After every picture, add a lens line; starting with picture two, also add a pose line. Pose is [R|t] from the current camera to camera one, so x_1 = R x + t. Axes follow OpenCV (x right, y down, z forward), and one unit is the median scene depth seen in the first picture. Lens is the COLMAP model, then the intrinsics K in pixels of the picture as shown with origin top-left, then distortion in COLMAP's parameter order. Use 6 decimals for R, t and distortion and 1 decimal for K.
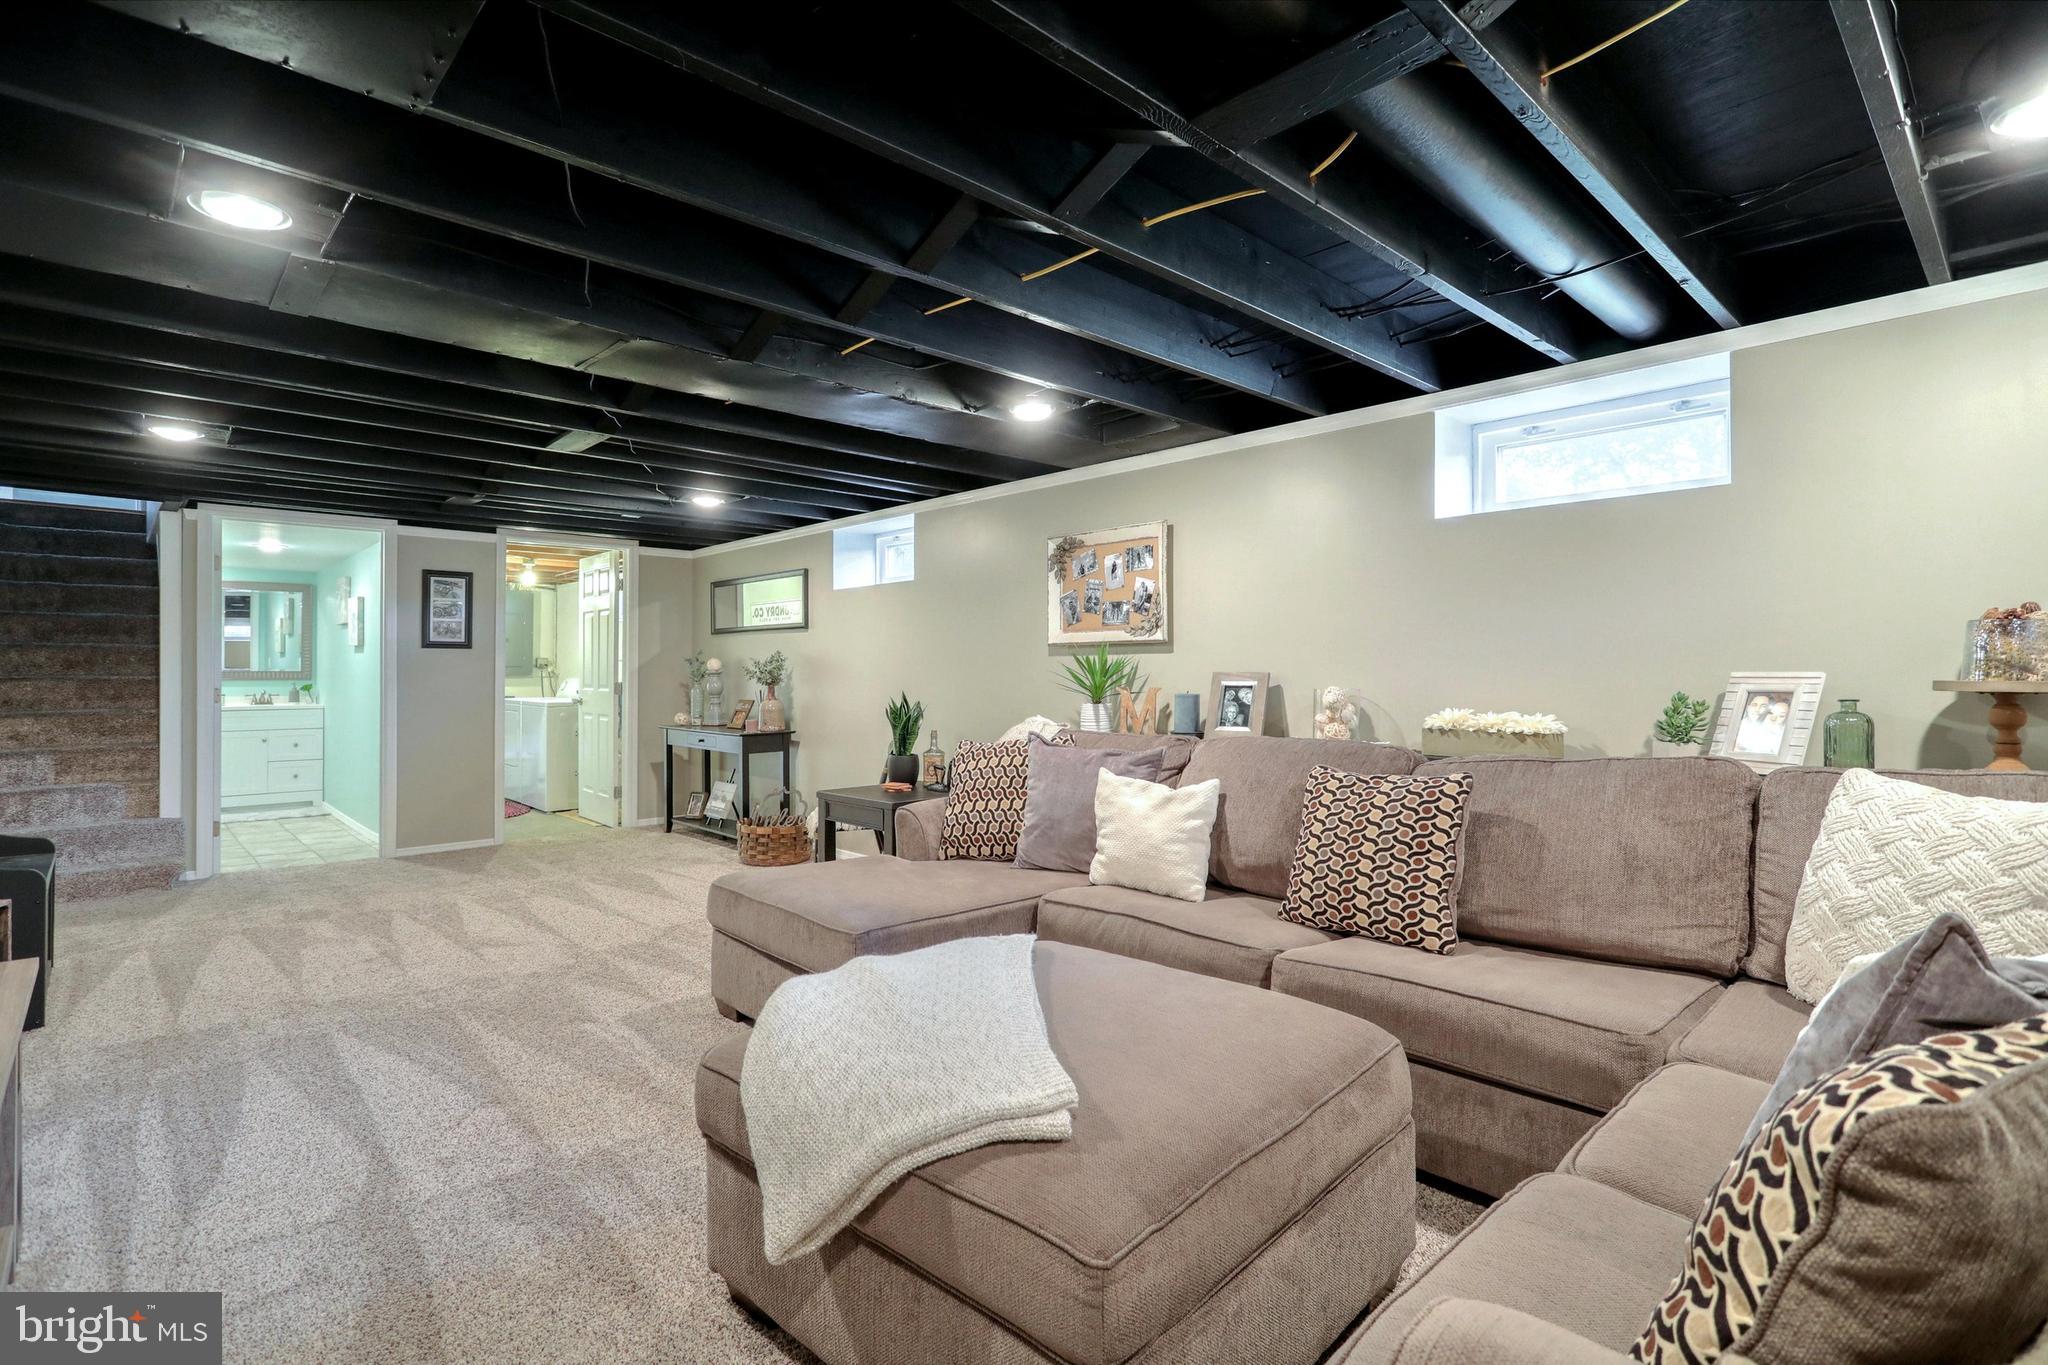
lens RADIAL K [[977.8, 0, 1023.9], [0, 977.8, 679.1], [0, 0, 1]] dist [0.005991, 0.000006]
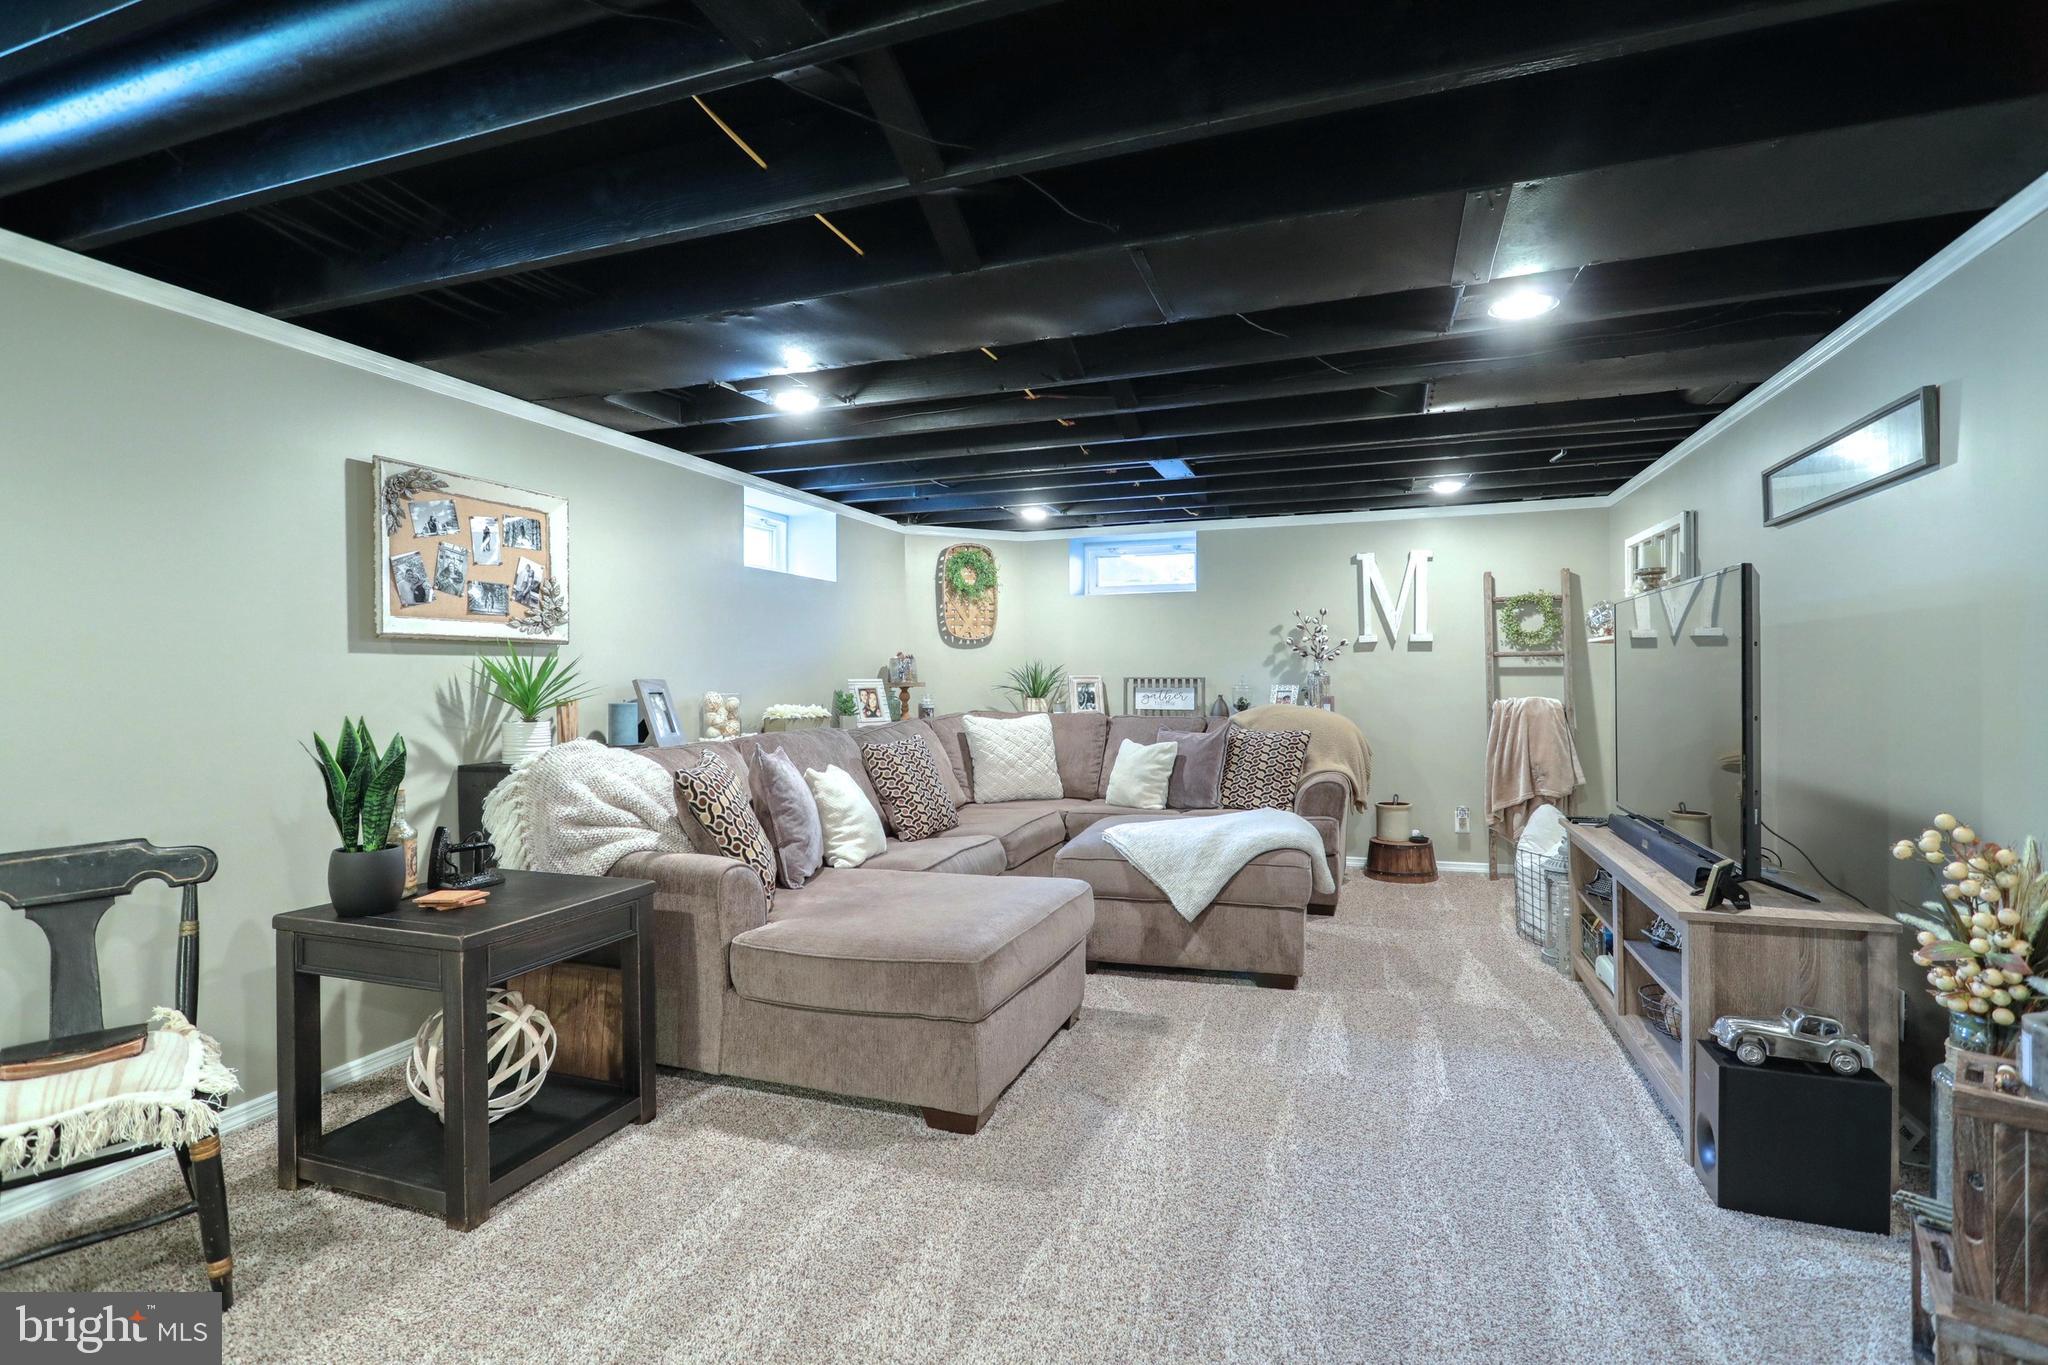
lens RADIAL K [[977.8, 0, 1024.3], [0, 977.8, 678.7], [0, 0, 1]] dist [0.005991, 0.000006]
pose [[-0.455101, -0.005933, 0.890420, -0.735362], [0.000145, 0.999977, 0.006737, -0.013399], [-0.890440, 0.003196, -0.455090, 0.983060]]
